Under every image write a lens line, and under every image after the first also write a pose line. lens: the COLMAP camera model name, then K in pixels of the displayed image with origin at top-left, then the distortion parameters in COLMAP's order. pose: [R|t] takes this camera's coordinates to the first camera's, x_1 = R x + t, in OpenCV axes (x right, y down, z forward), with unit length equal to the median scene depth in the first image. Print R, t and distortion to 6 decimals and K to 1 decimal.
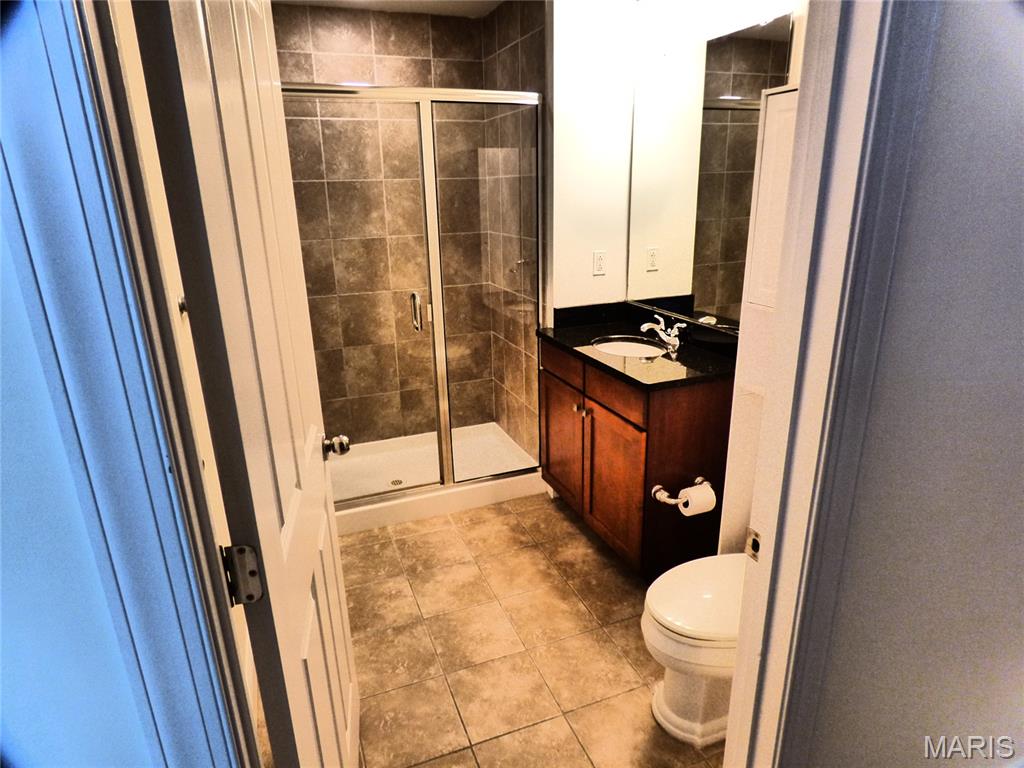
lens RADIAL K [[615.2, 0, 509.7], [0, 615.2, 379.3], [0, 0, 1]] dist [-0.002070, 0.000149]
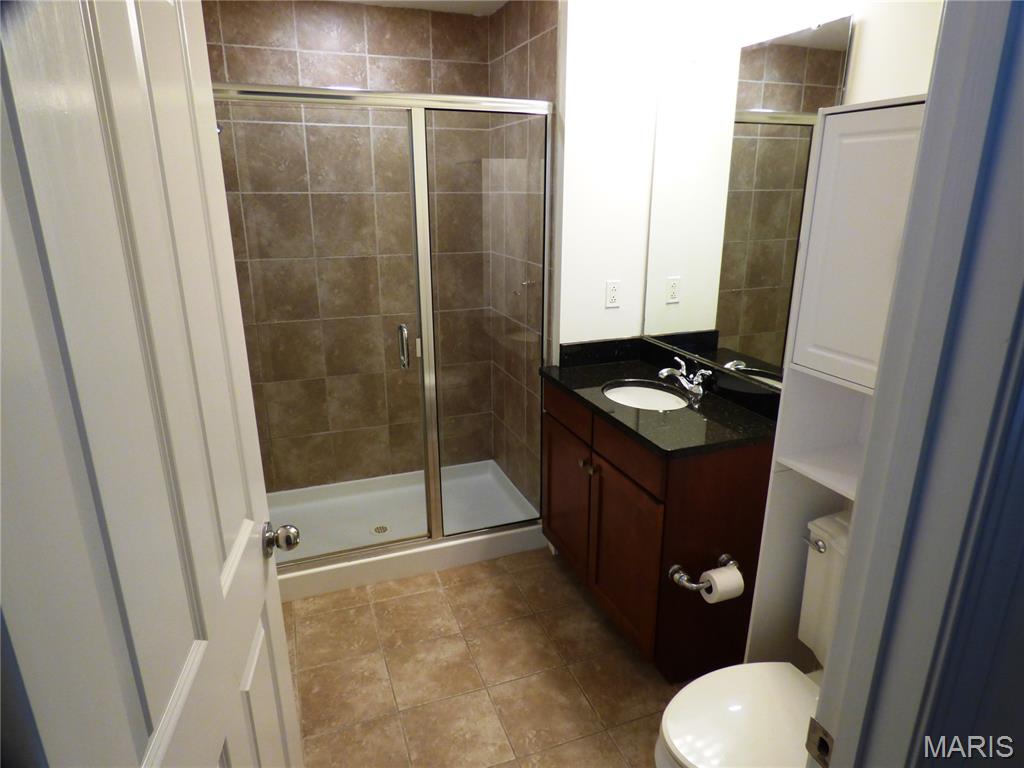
lens RADIAL K [[631.6, 0, 512.0], [0, 631.6, 384.0], [0, 0, 1]] dist [-0.000955, 0.003058]
pose [[0.999685, 0.024030, -0.007265, 0.010128], [-0.024079, 0.999688, -0.006647, -0.048903], [0.007103, 0.006820, 0.999952, 0.088866]]
